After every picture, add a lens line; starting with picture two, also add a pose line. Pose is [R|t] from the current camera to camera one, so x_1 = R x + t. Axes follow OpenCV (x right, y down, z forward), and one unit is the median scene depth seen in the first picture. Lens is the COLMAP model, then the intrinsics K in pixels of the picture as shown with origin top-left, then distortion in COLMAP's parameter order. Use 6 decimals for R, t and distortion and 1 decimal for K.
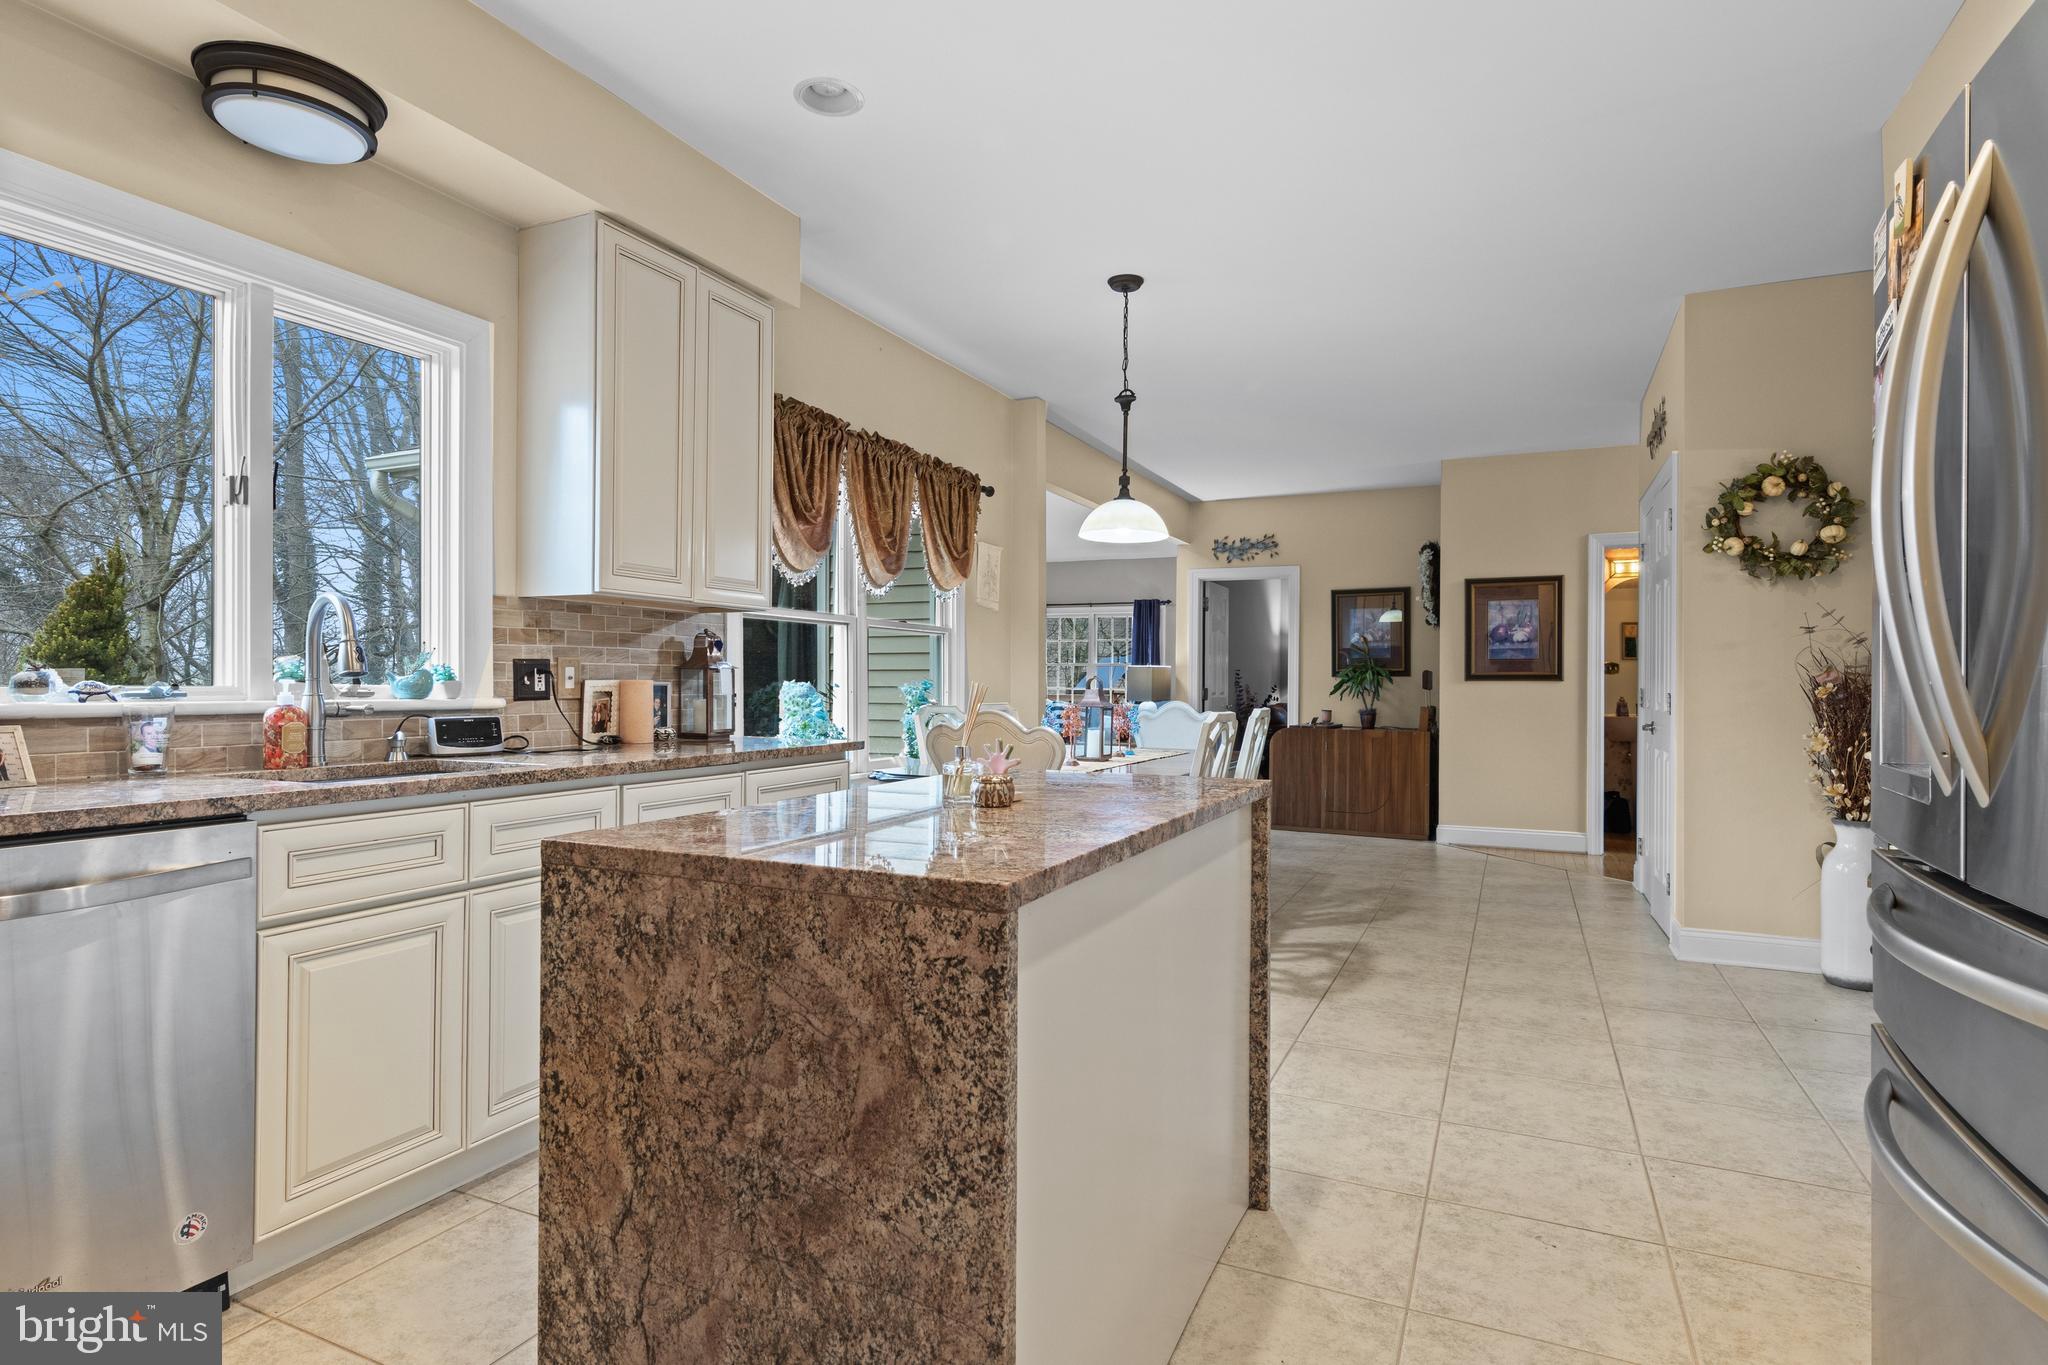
lens RADIAL K [[1054.8, 0, 1021.1], [0, 1054.8, 682.3], [0, 0, 1]] dist [0.007150, -0.000160]
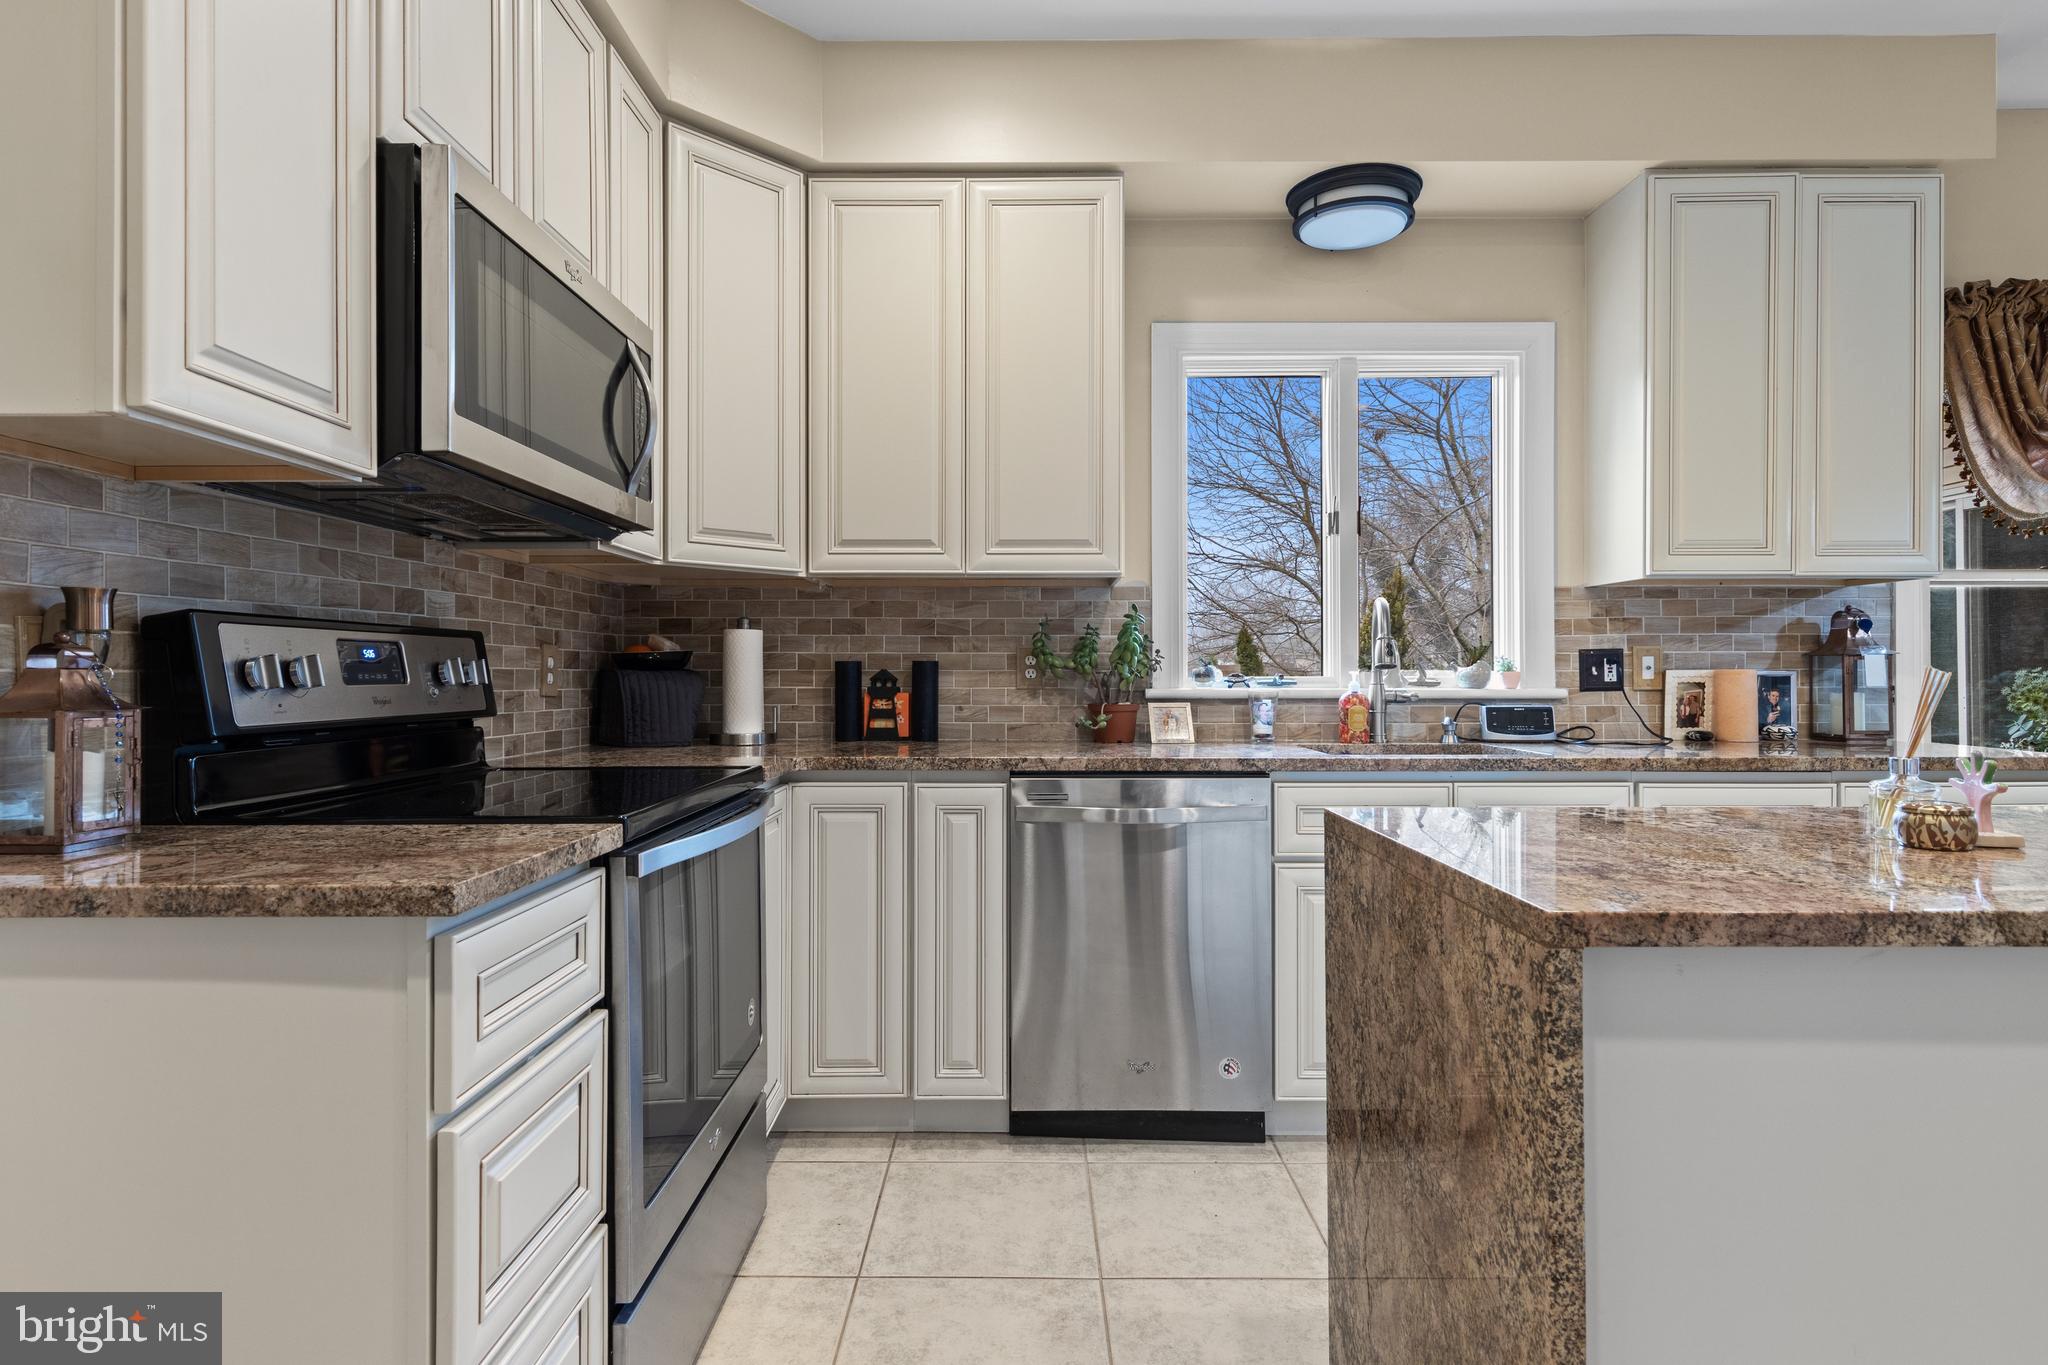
lens RADIAL K [[1051.1, 0, 1025.3], [0, 1051.1, 671.3], [0, 0, 1]] dist [0.011447, -0.002283]
pose [[0.423235, -0.007070, -0.905992, 0.206154], [0.003871, 0.999975, -0.005996, 0.002599], [0.906012, -0.000969, 0.423252, 0.103925]]
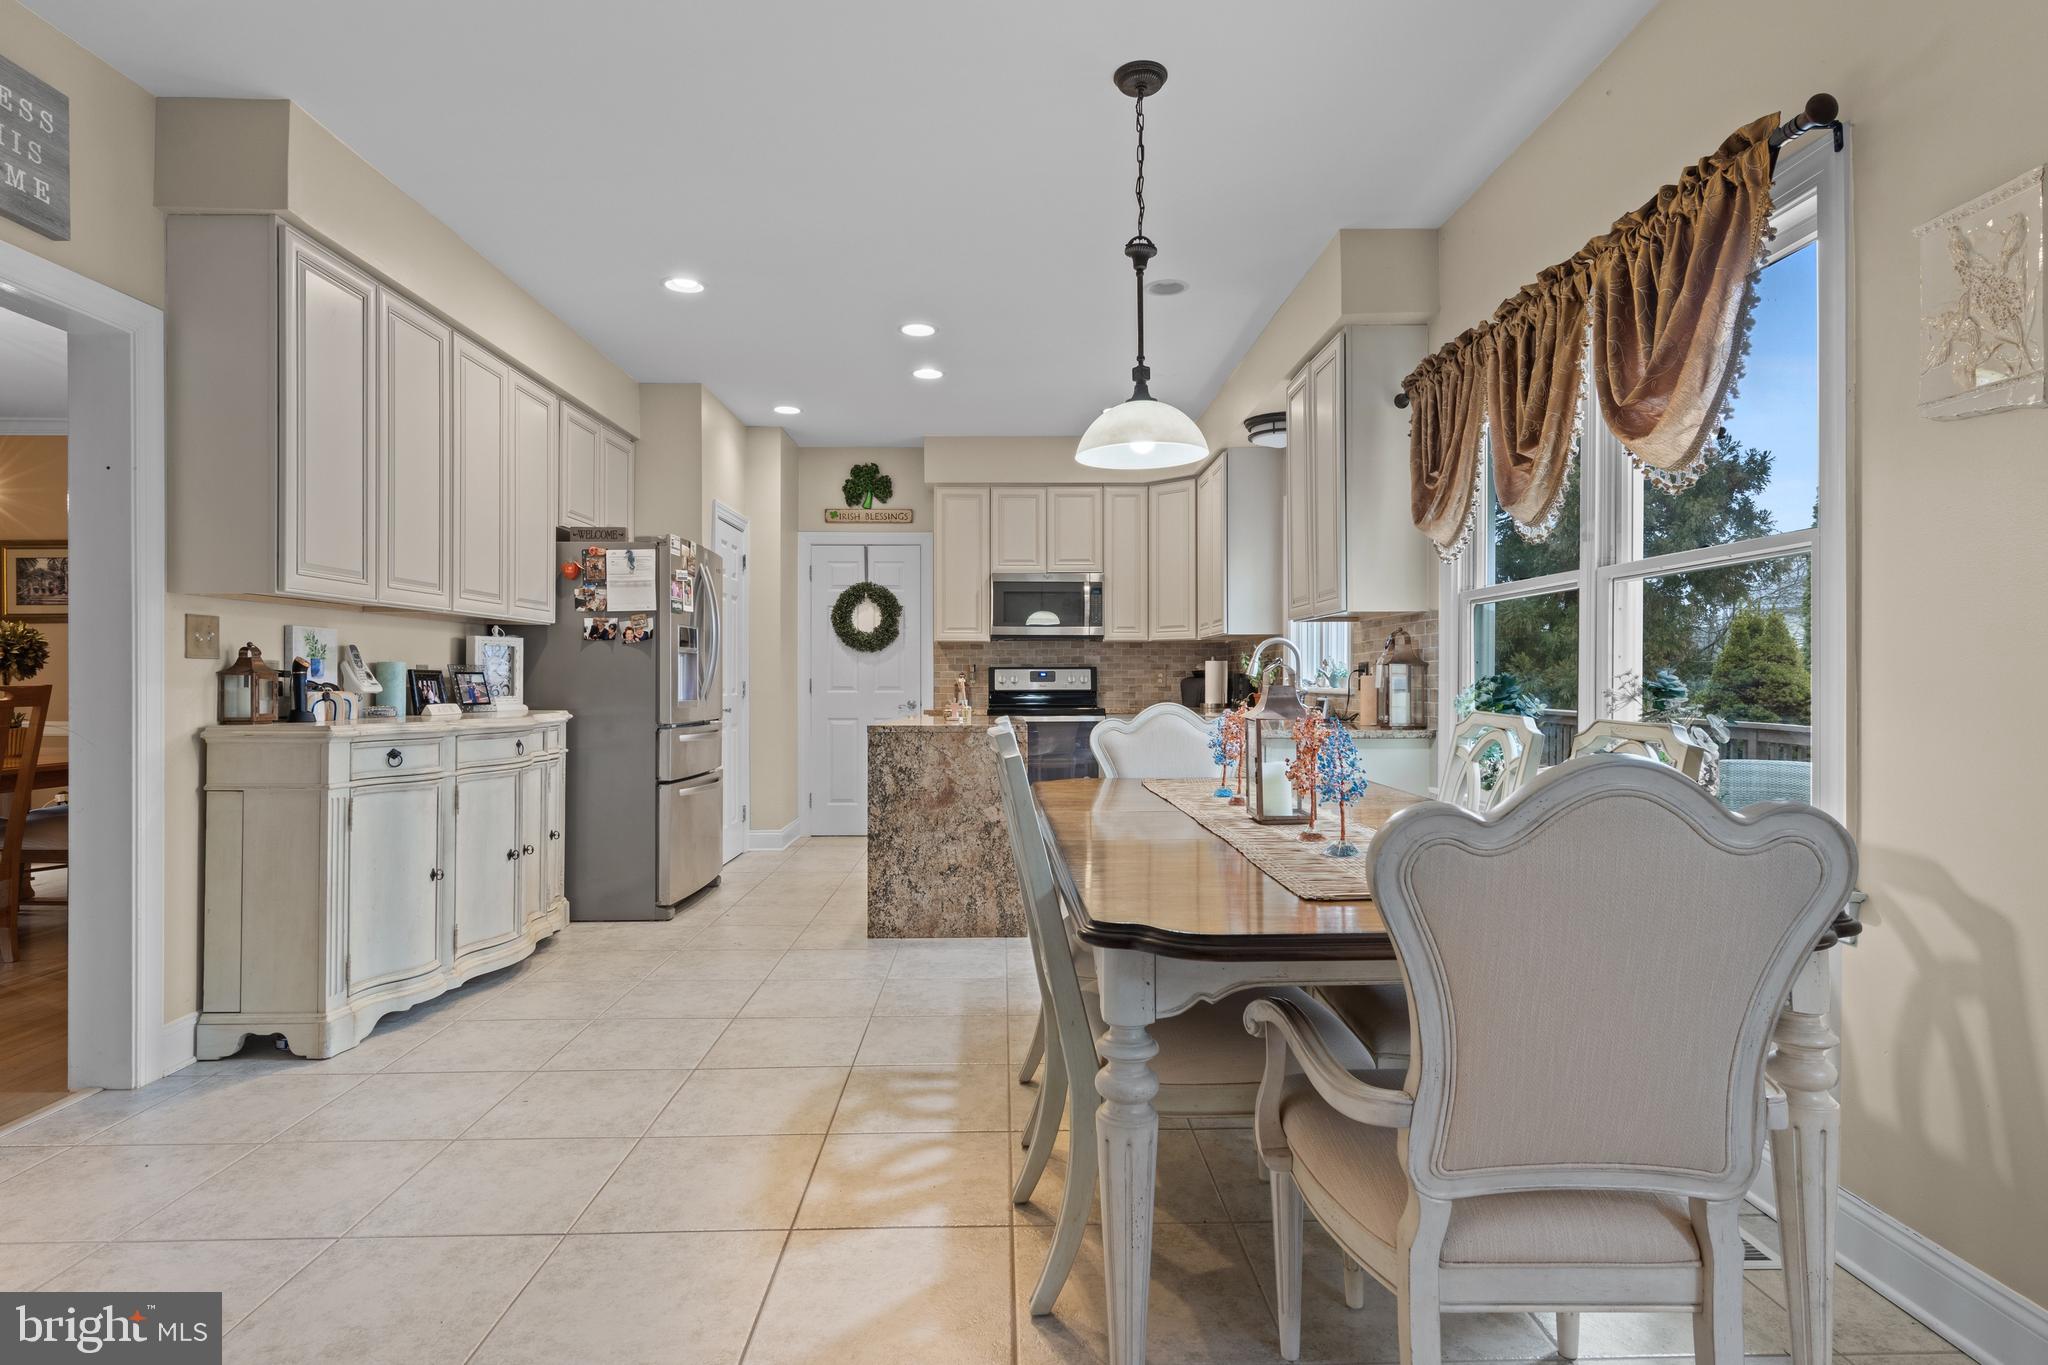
lens RADIAL K [[1068.2, 0, 1025.0], [0, 1068.2, 675.2], [0, 0, 1]] dist [0.011926, 0.000149]
pose [[-0.894929, -0.005577, -0.446174, 0.657417], [-0.002021, 0.999962, -0.008444, 0.010197], [0.446204, -0.006655, -0.894907, 2.215428]]
